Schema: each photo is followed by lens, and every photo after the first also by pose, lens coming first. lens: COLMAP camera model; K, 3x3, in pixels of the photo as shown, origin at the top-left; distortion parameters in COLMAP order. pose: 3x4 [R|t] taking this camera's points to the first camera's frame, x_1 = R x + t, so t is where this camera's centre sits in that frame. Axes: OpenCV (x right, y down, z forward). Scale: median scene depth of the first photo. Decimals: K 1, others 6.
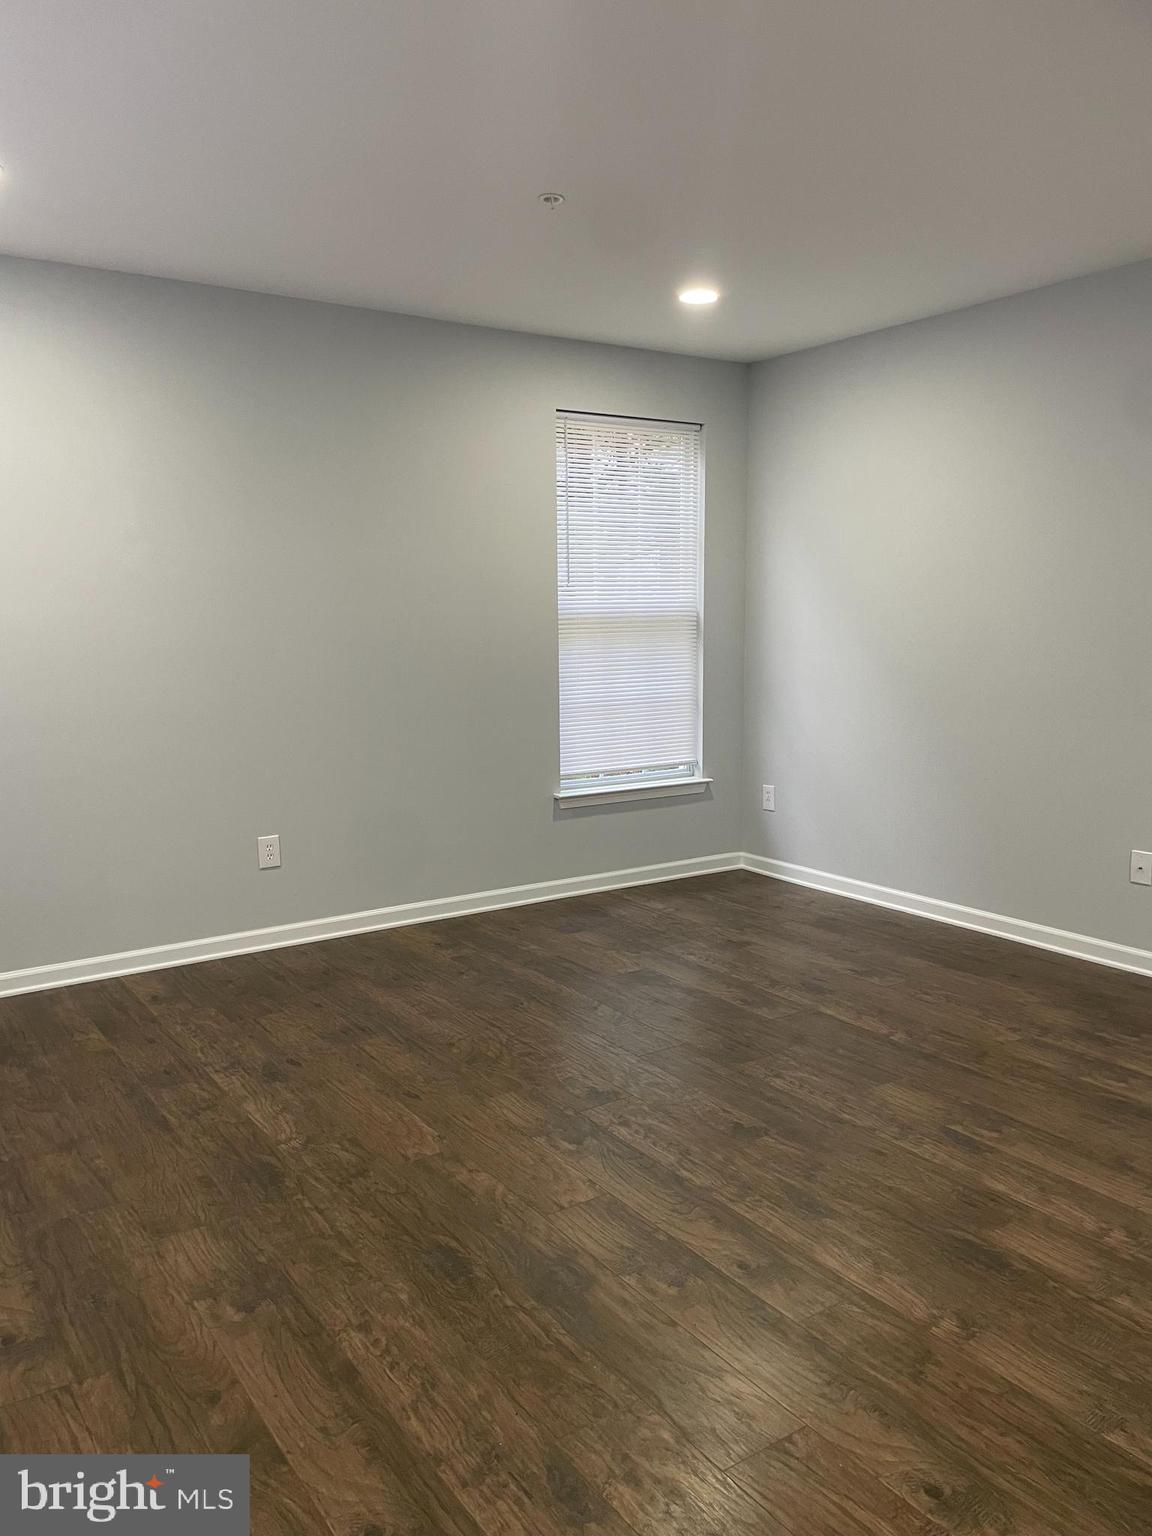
lens RADIAL K [[1167.3, 0, 582.5], [0, 1167.3, 769.6], [0, 0, 1]] dist [0.091575, -0.093389]
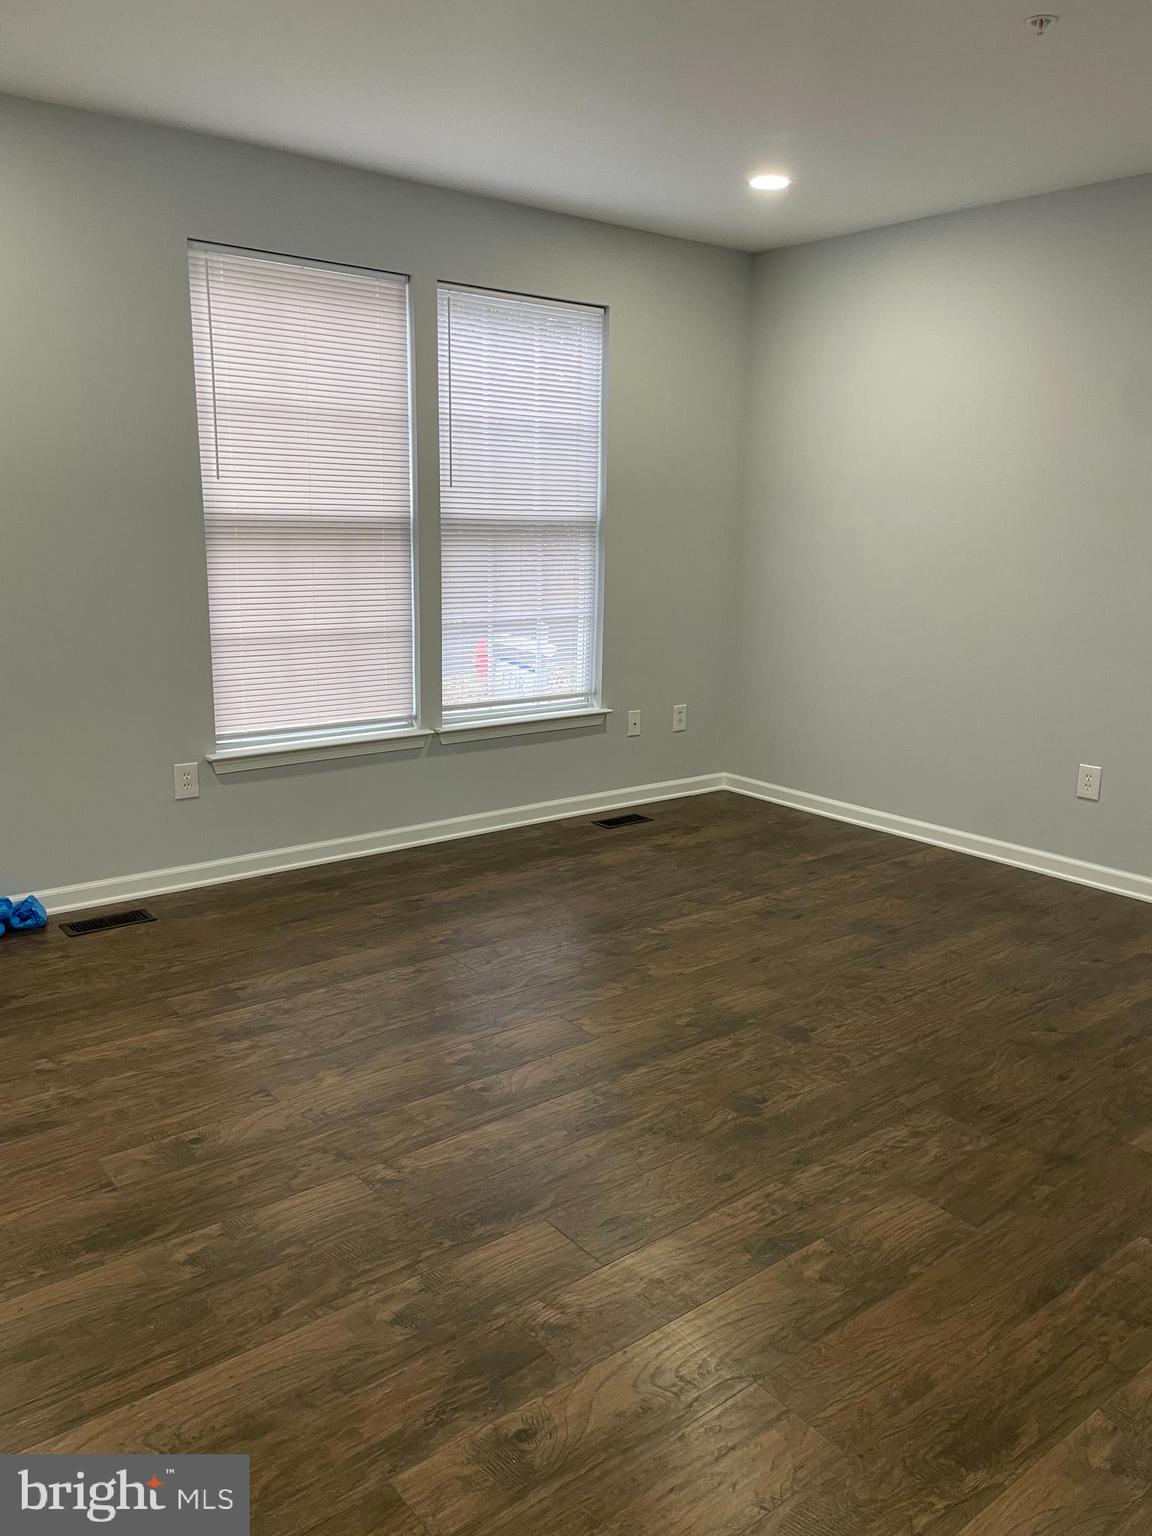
lens RADIAL K [[1167.3, 0, 582.5], [0, 1167.3, 769.6], [0, 0, 1]] dist [0.091575, -0.093389]
pose [[0.081440, 0.221308, -0.971797, 0.884325], [-0.157883, 0.965590, 0.206664, -0.103871], [0.984094, 0.136599, 0.113578, 0.677641]]
